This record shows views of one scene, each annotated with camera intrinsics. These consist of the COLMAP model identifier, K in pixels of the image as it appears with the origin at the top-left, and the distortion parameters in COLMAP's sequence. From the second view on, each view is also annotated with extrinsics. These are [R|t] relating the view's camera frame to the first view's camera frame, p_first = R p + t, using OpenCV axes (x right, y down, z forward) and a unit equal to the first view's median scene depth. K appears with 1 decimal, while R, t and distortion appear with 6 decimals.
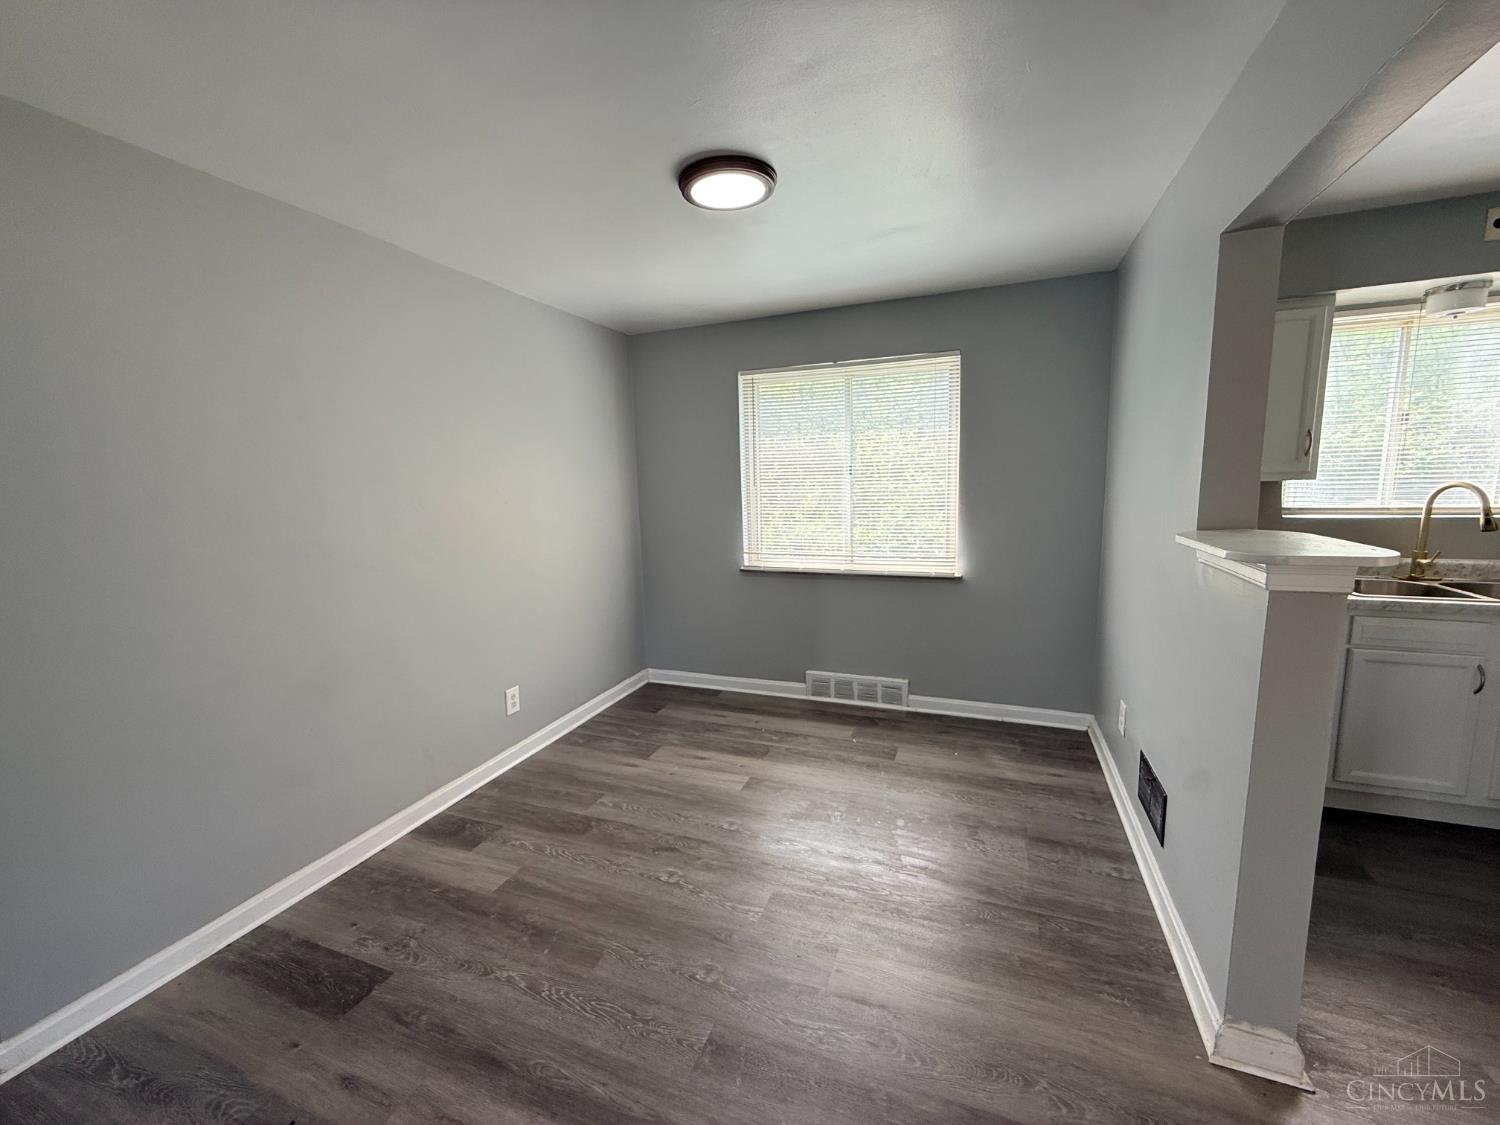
lens RADIAL K [[597.8, 0, 746.1], [0, 597.8, 562.1], [0, 0, 1]] dist [-0.001096, 0.000143]
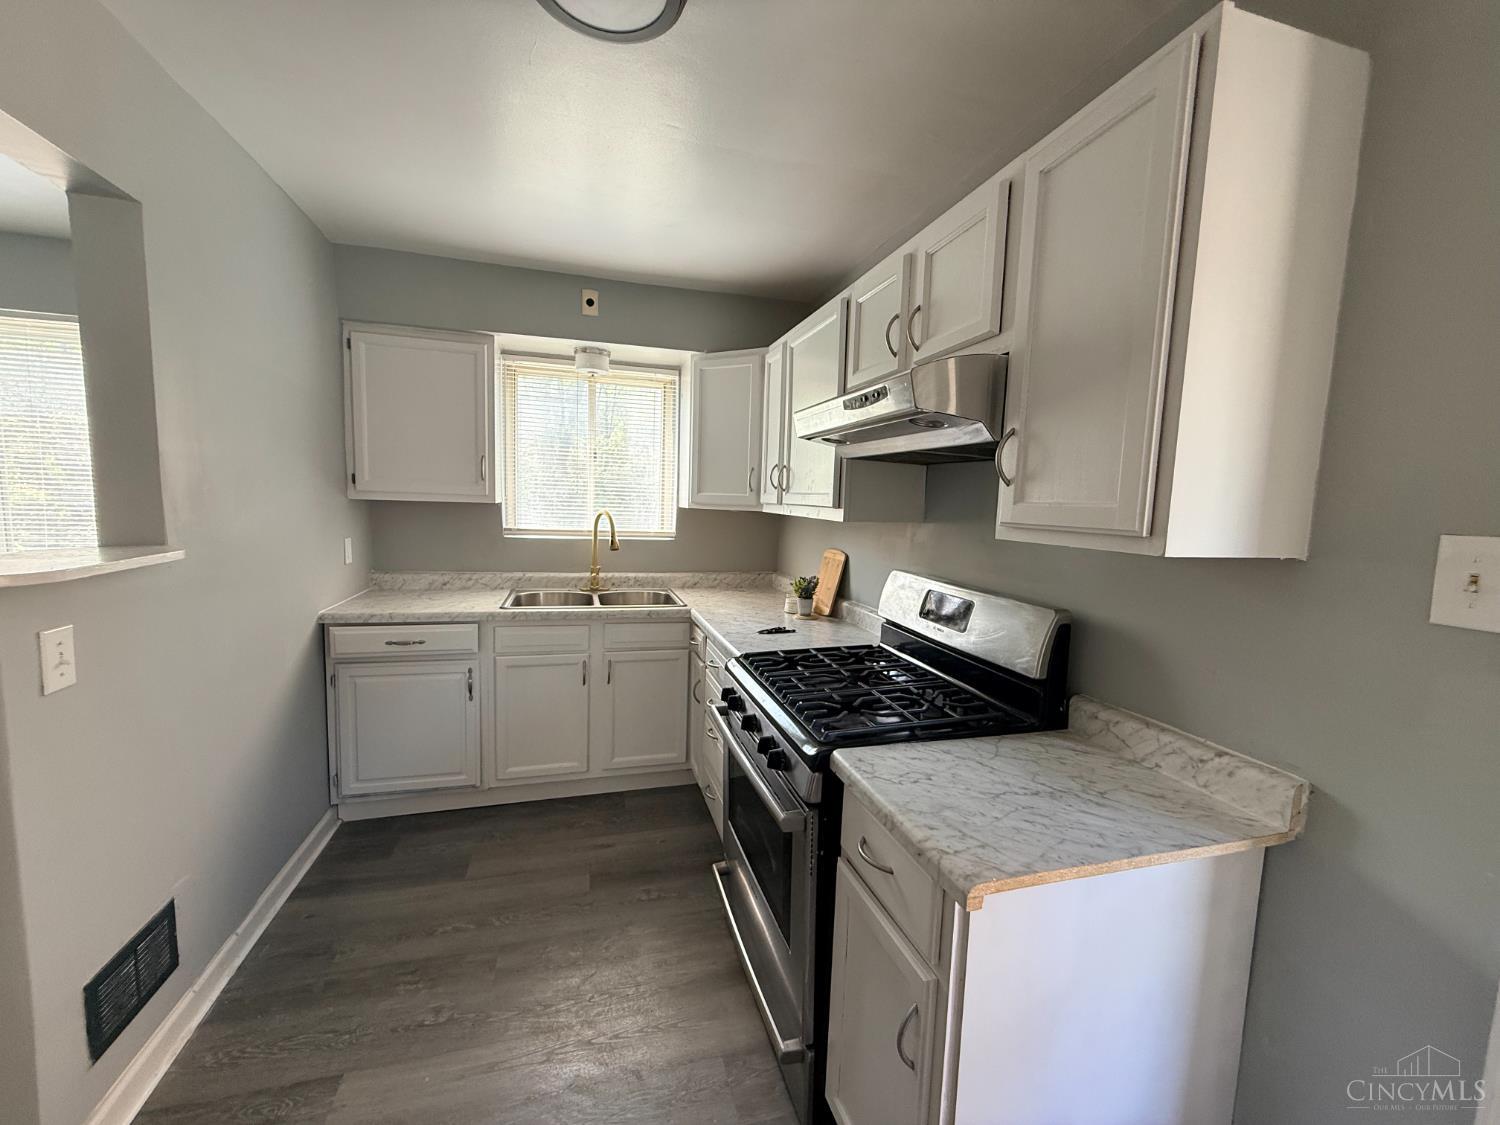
lens RADIAL K [[597.8, 0, 746.1], [0, 597.8, 562.1], [0, 0, 1]] dist [-0.001096, 0.000143]
pose [[0.791177, -0.010516, 0.611497, 0.672761], [0.032608, 0.999155, -0.025007, 0.012879], [-0.610718, 0.039725, 0.790851, -0.143511]]
